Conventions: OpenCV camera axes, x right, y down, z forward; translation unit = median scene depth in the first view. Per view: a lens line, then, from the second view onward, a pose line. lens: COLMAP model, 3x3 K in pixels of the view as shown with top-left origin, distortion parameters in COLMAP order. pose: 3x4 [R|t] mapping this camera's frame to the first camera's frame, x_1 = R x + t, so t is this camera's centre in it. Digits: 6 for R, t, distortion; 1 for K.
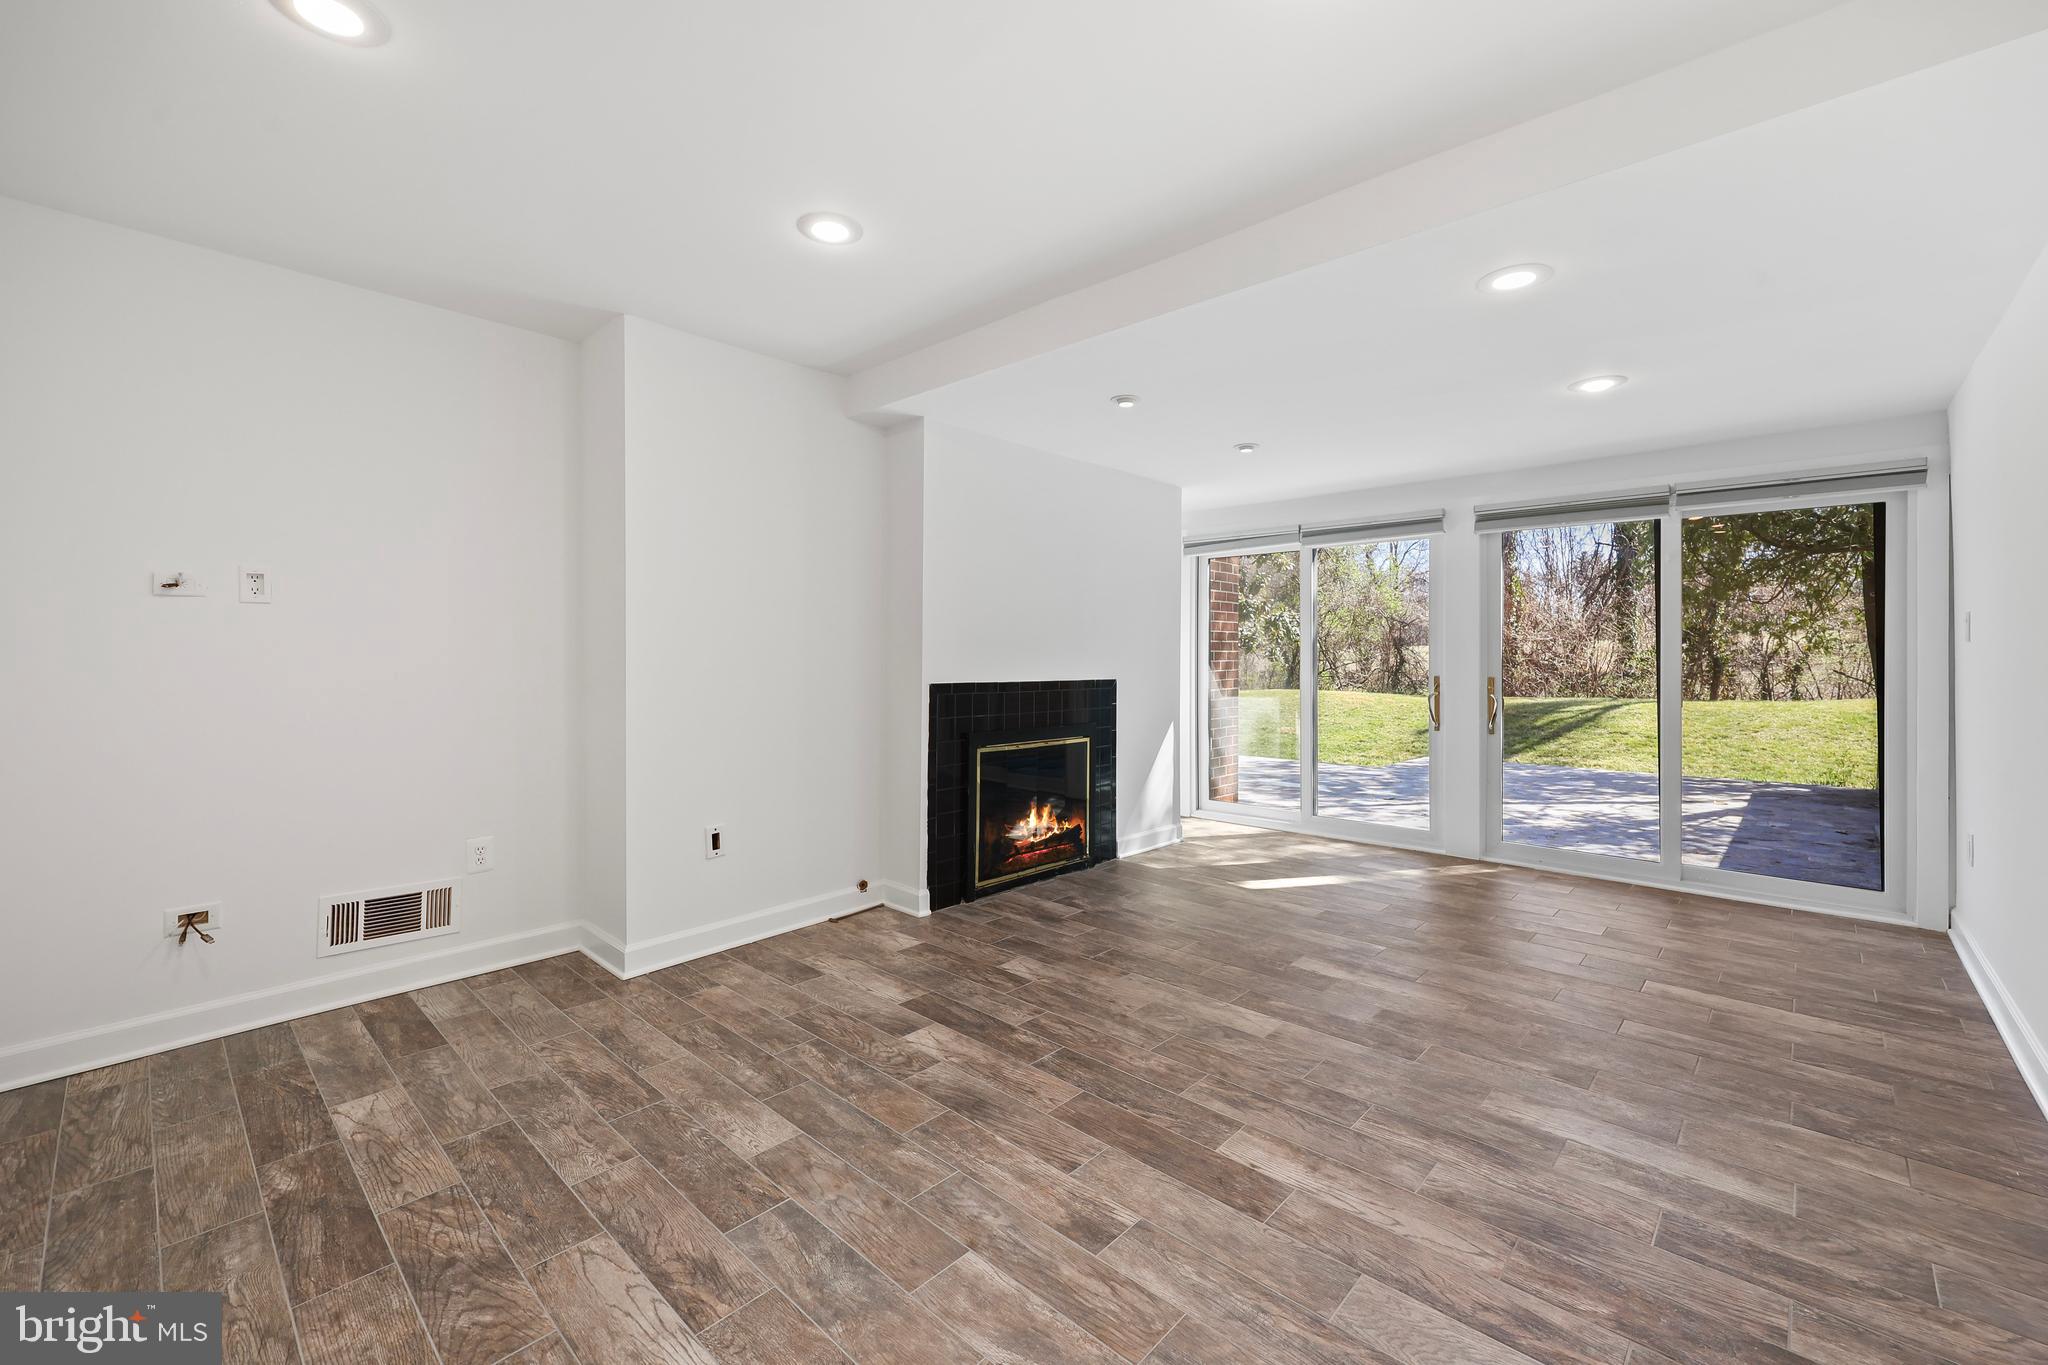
lens RADIAL K [[843.2, 0, 1028.6], [0, 843.2, 655.9], [0, 0, 1]] dist [0.002554, 0.000478]
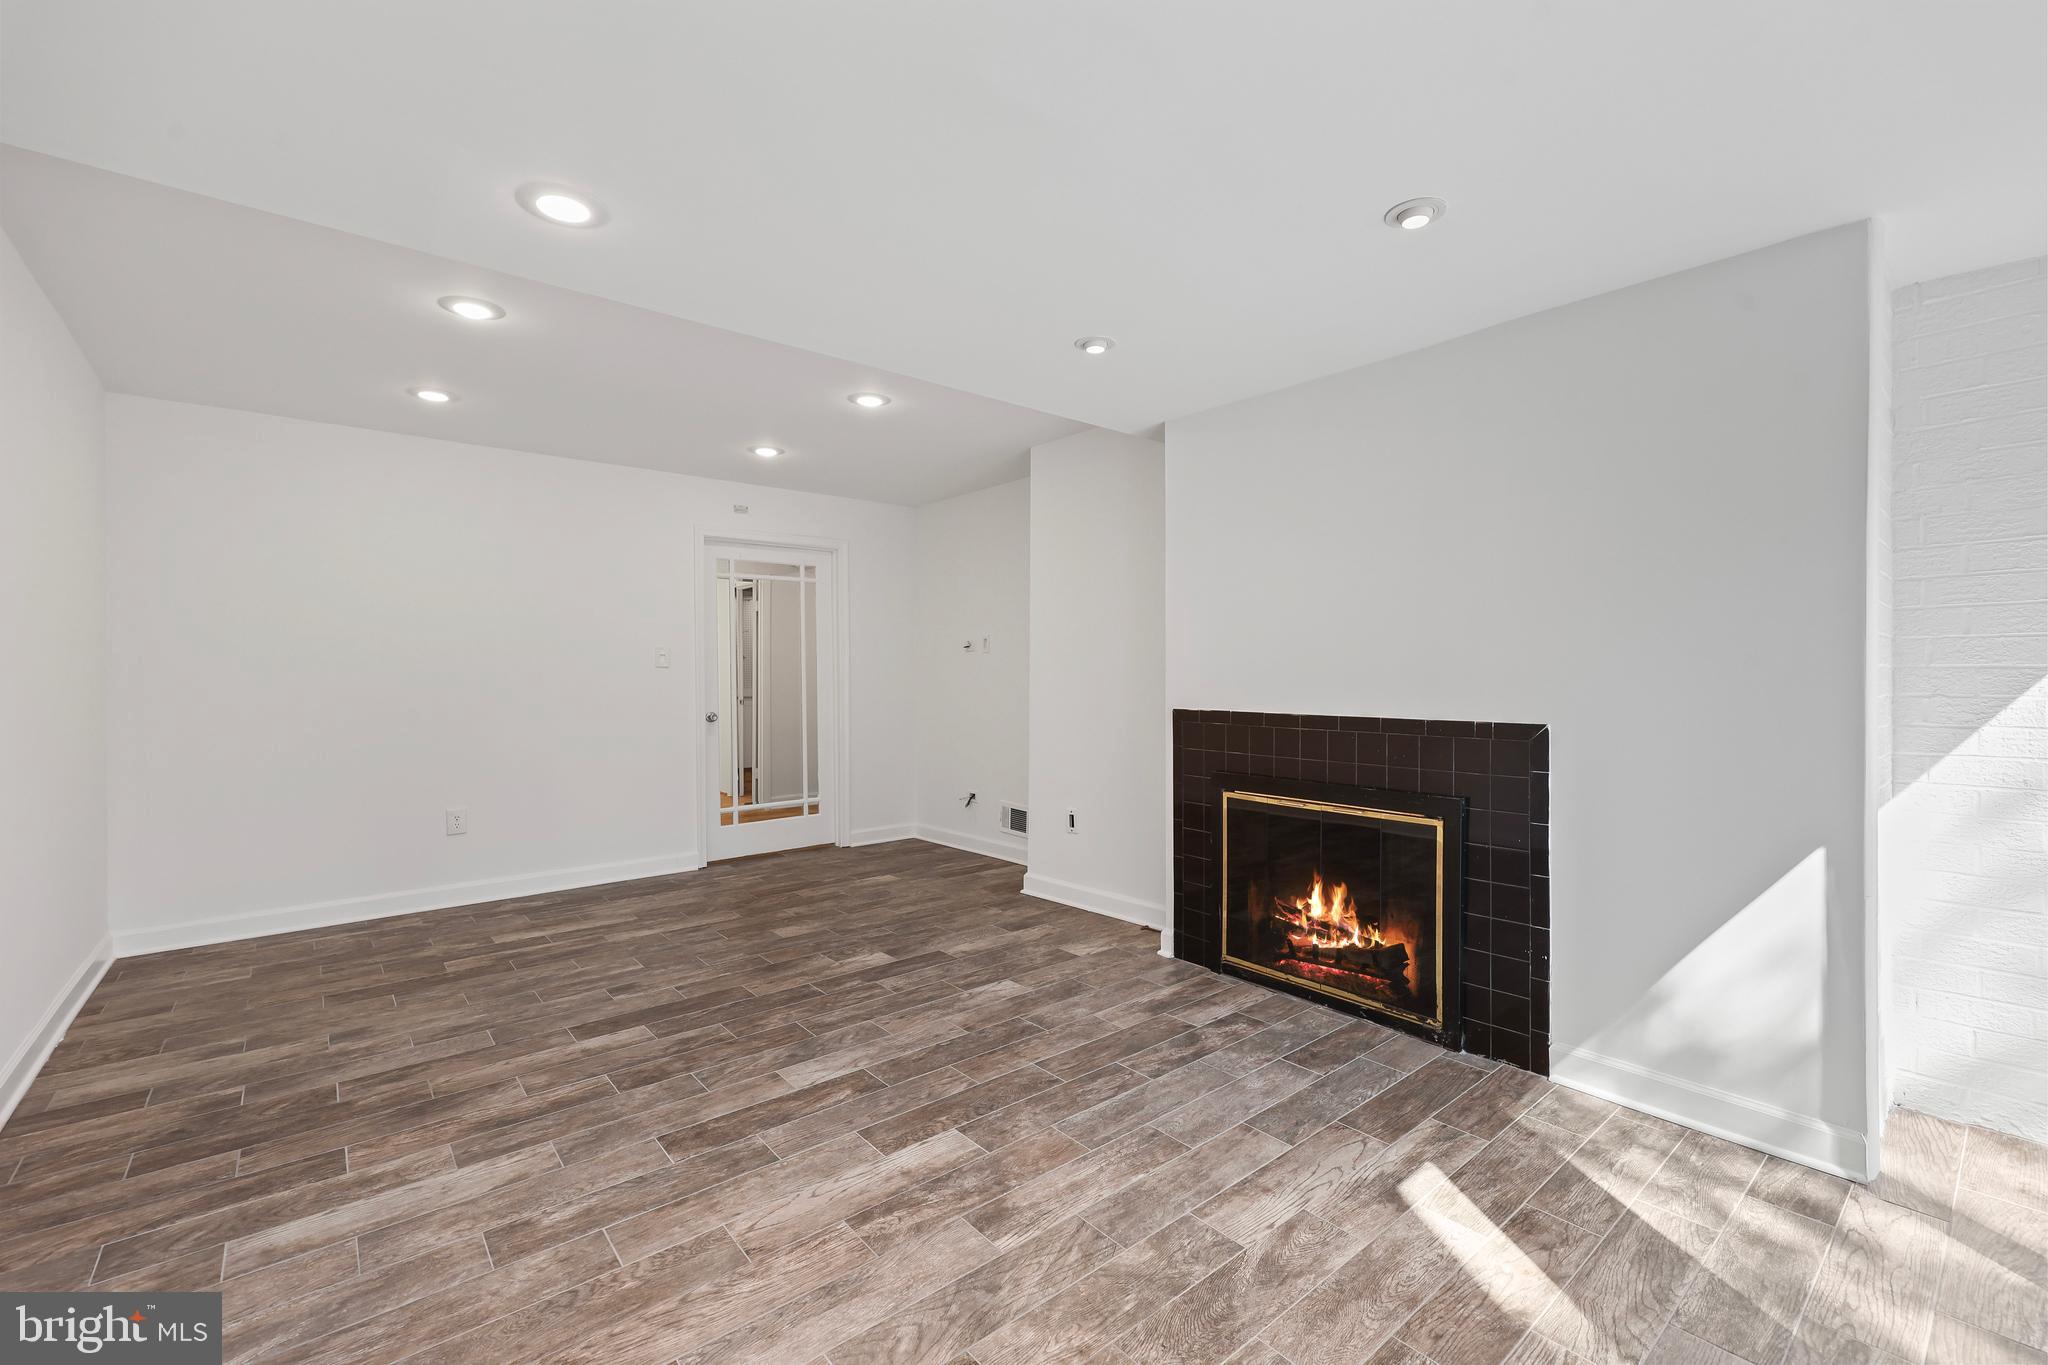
lens RADIAL K [[855.7, 0, 1027.7], [0, 855.7, 686.4], [0, 0, 1]] dist [-0.000663, -0.000575]
pose [[-0.118078, 0.011800, -0.992934, 1.226522], [0.001366, 0.999930, 0.011721, -0.003903], [0.993003, 0.000027, -0.118086, 1.412950]]
